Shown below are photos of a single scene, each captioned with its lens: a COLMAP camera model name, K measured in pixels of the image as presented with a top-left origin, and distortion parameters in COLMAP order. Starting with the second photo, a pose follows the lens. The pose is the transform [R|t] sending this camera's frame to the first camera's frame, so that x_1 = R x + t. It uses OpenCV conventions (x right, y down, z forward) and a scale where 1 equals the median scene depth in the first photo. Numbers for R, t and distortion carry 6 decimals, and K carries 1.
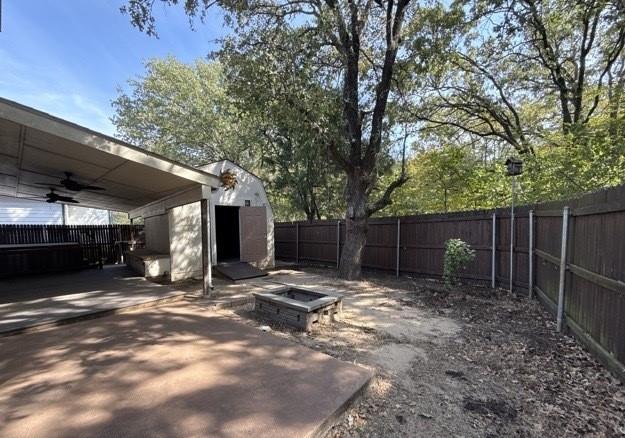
lens RADIAL K [[254.2, 0, 320.2], [0, 254.2, 240.9], [0, 0, 1]] dist [-0.001649, 0.000638]
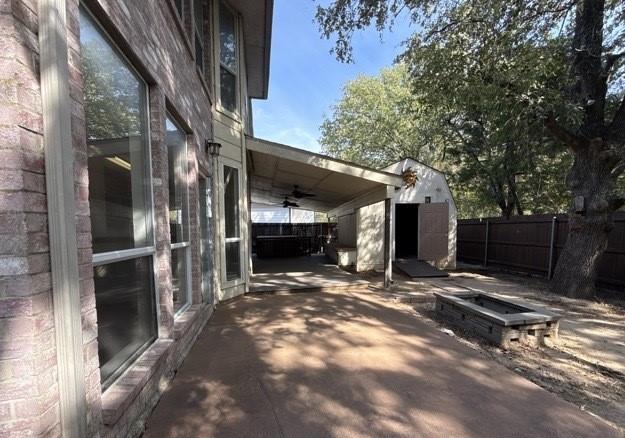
lens RADIAL K [[254.2, 0, 320.2], [0, 254.2, 241.0], [0, 0, 1]] dist [-0.001649, 0.000638]
pose [[0.789751, 0.040049, -0.612119, -0.013347], [-0.033514, 0.999193, 0.022133, 0.000590], [0.612512, 0.003035, 0.790455, -0.019824]]
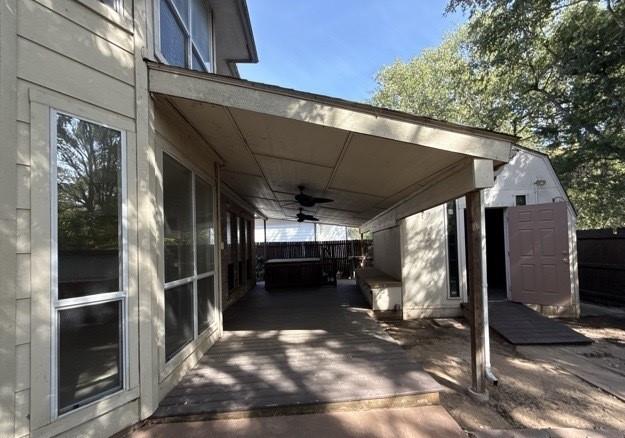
lens RADIAL K [[254.2, 0, 323.9], [0, 254.2, 241.3], [0, 0, 1]] dist [-0.001649, 0.000638]
pose [[0.698577, -0.015568, -0.715366, -0.235024], [-0.013786, 0.999285, -0.035208, -0.034968], [0.715402, 0.034458, 0.697863, 0.344301]]
